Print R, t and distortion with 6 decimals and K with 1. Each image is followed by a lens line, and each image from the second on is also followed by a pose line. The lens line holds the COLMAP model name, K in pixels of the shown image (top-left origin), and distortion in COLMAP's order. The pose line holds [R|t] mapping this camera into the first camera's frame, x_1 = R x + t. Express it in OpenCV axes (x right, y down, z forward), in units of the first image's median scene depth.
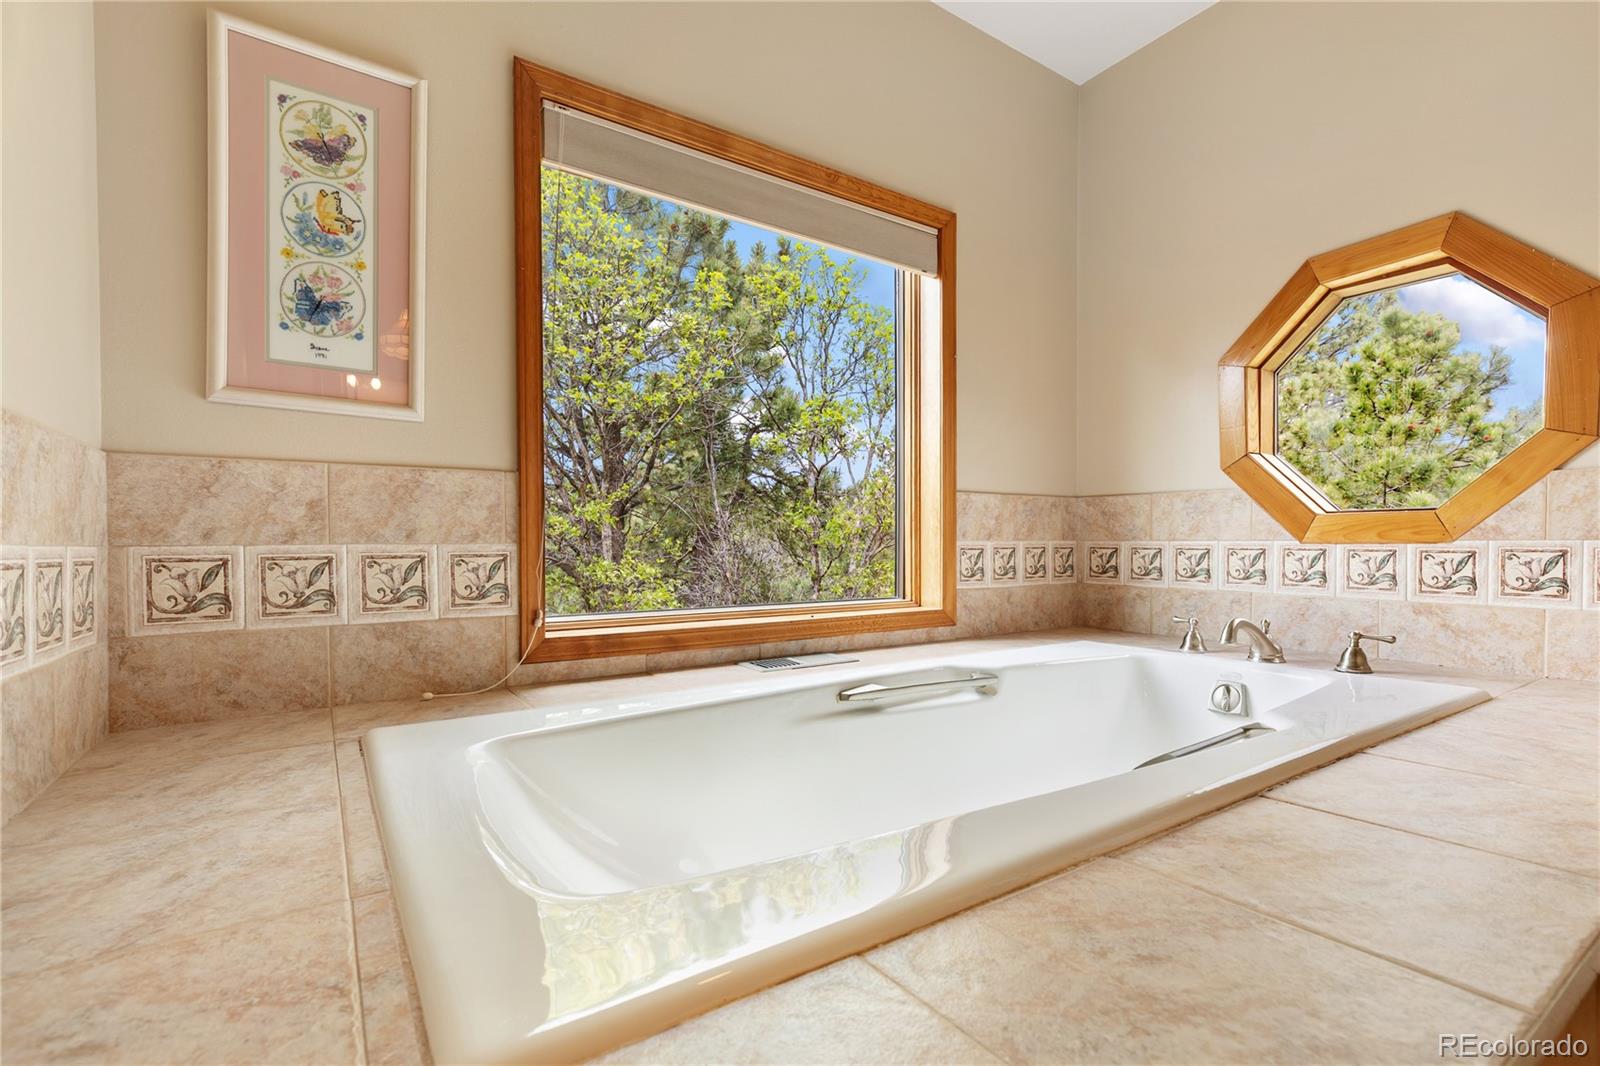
lens RADIAL K [[731.4, 0, 796.5], [0, 731.4, 540.2], [0, 0, 1]] dist [0.012451, -0.002446]
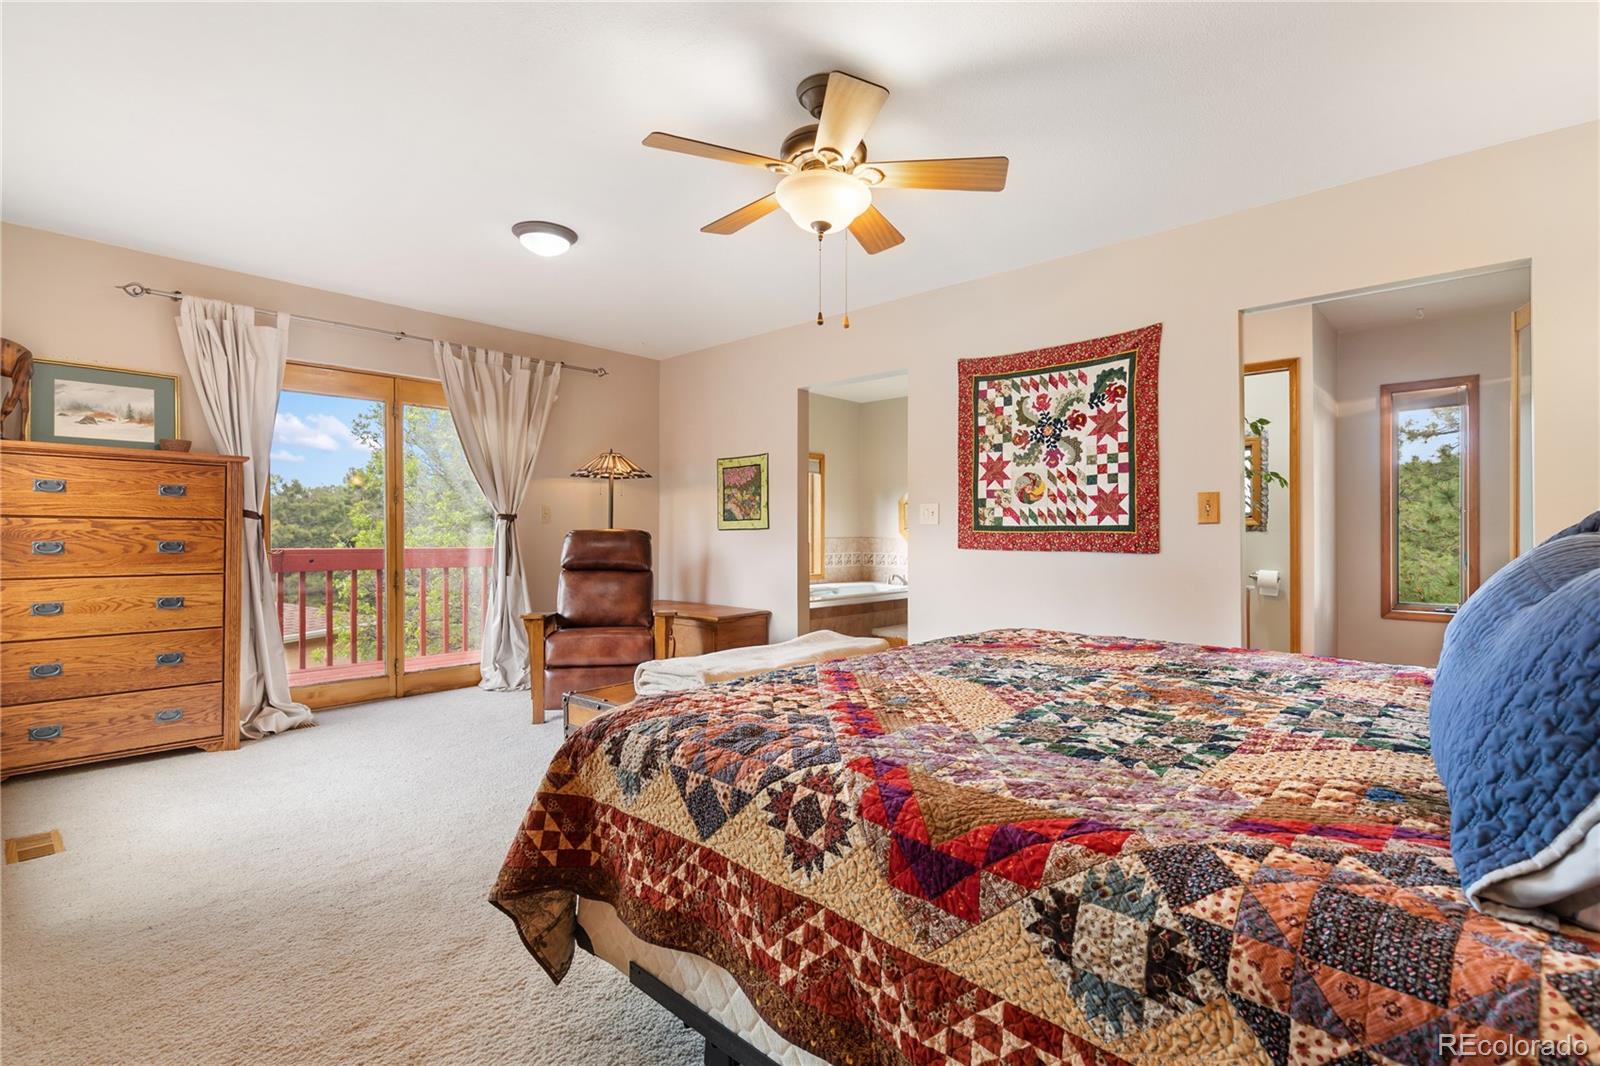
lens RADIAL K [[731.4, 0, 797.4], [0, 731.4, 533.3], [0, 0, 1]] dist [0.012451, -0.002446]
pose [[0.972566, -0.000964, 0.232625, -0.777705], [0.000559, 0.999998, 0.001809, -0.110946], [-0.232626, -0.001630, 0.972565, -2.538096]]
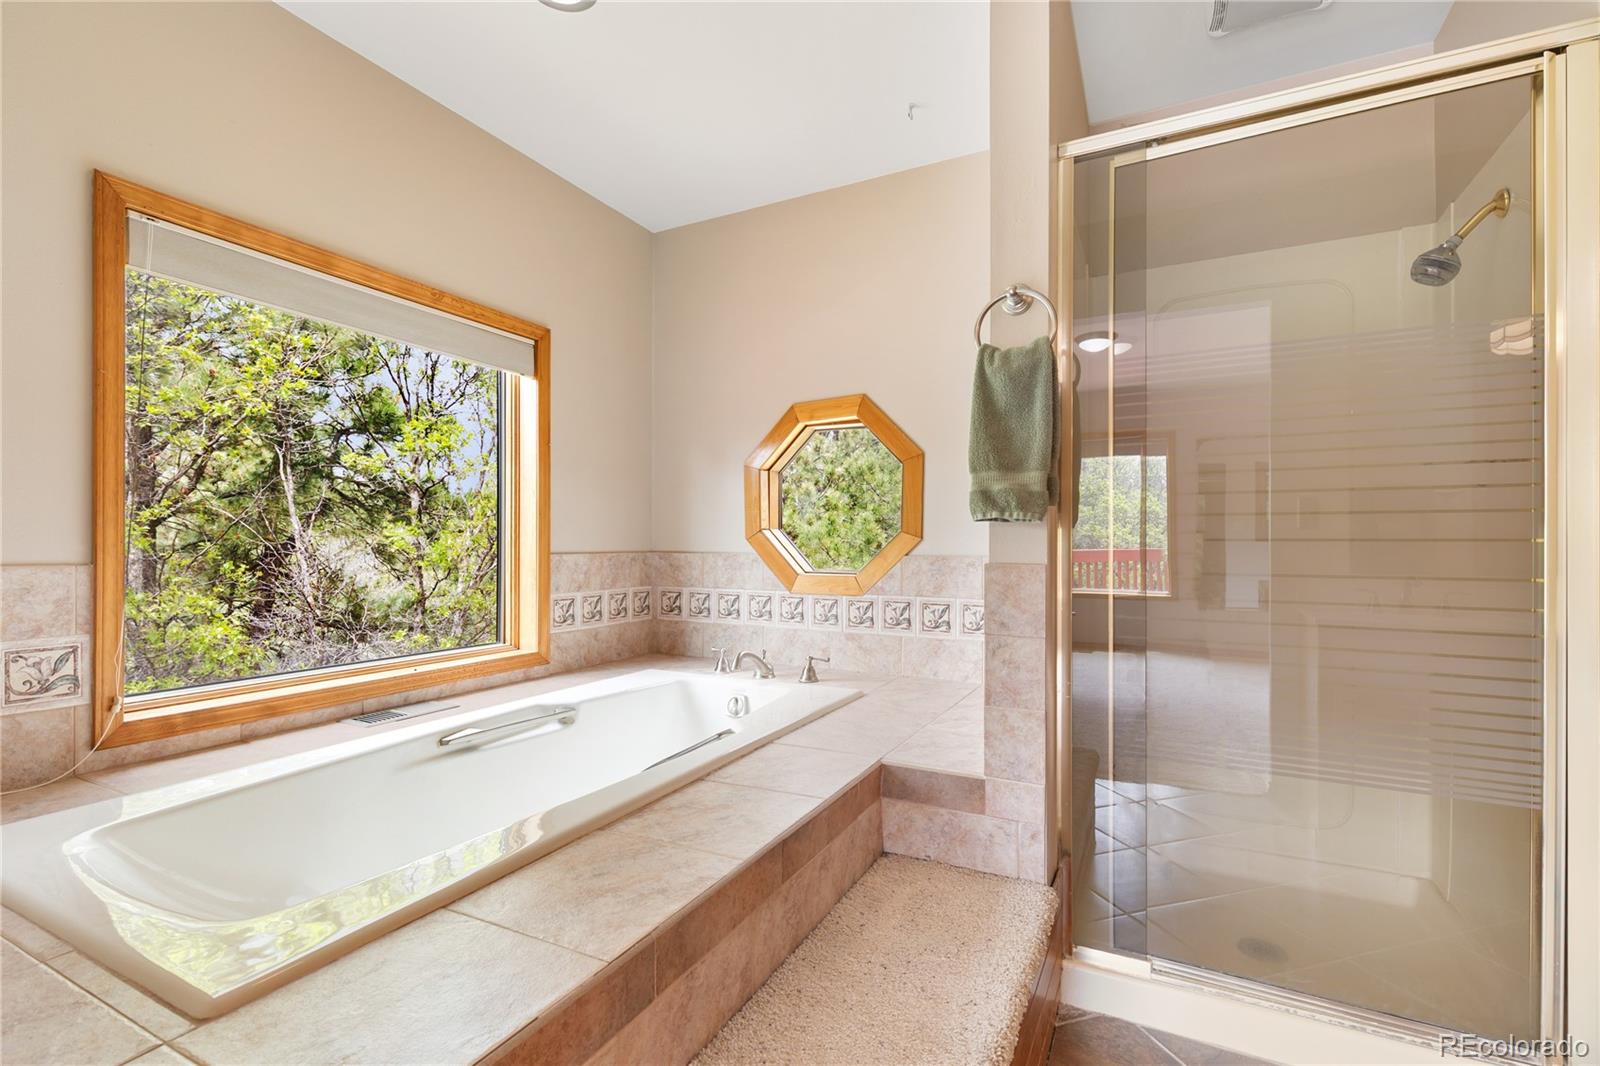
lens RADIAL K [[731.4, 0, 796.4], [0, 731.4, 539.4], [0, 0, 1]] dist [0.012451, -0.002446]
pose [[0.877208, 0.006544, 0.480065, -0.008766], [-0.007313, 0.999973, -0.000267, -0.109132], [-0.480054, -0.003277, 0.877233, -0.308354]]
